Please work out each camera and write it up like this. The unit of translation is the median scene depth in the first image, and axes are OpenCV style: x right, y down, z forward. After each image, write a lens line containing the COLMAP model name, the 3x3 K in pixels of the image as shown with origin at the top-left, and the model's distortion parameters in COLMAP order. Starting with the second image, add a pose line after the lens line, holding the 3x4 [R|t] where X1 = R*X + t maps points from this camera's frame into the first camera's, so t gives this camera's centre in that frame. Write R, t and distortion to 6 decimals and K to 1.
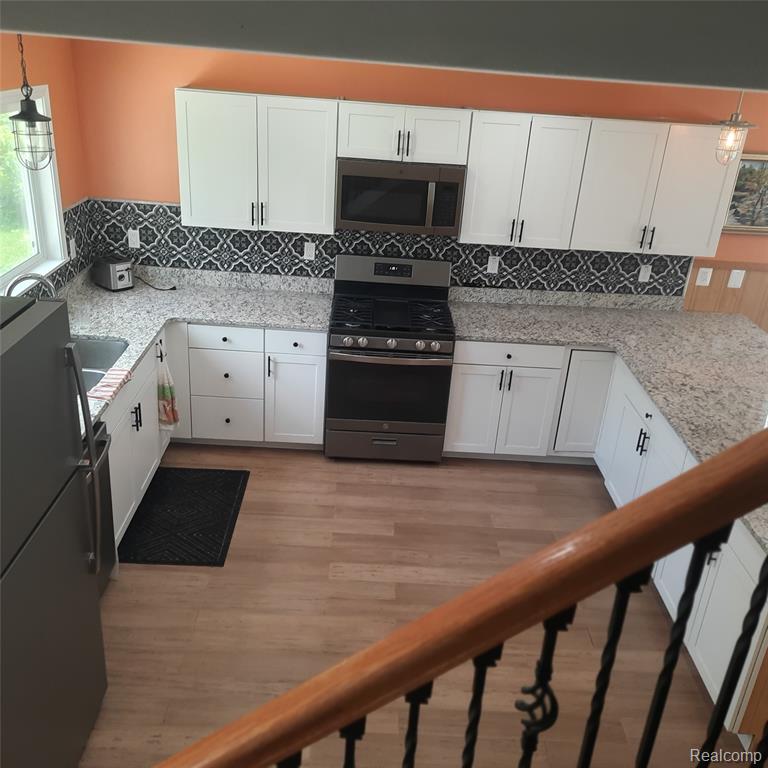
lens RADIAL K [[741.4, 0, 388.2], [0, 741.4, 380.0], [0, 0, 1]] dist [0.046421, 0.000000]
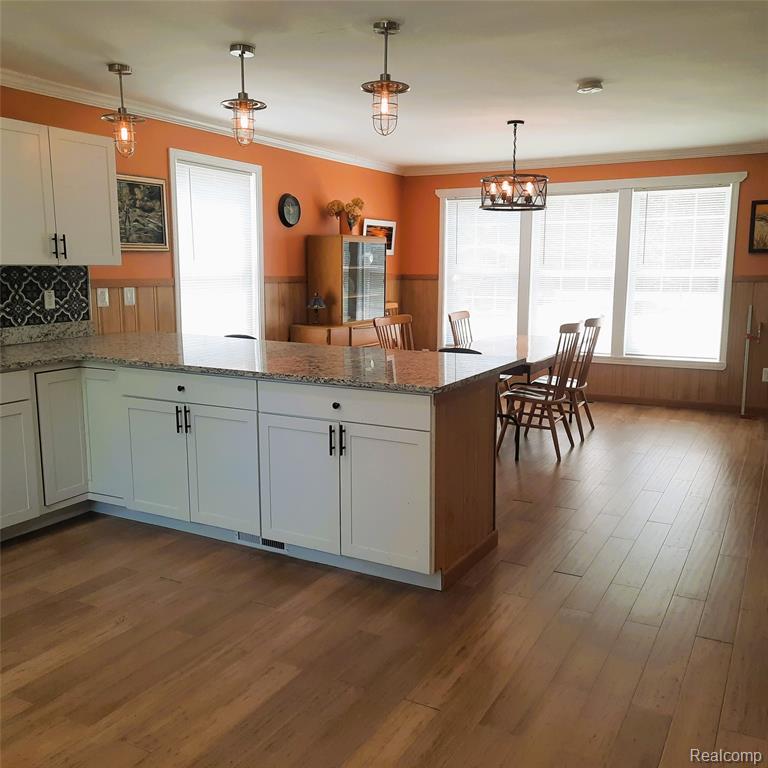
lens RADIAL K [[741.4, 0, 385.5], [0, 741.4, 382.2], [0, 0, 1]] dist [0.046421, 0.000000]
pose [[0.498226, -0.202158, 0.843151, -0.245559], [0.378917, 0.925428, -0.002020, 0.109338], [-0.779867, 0.320491, 0.537673, 0.224329]]
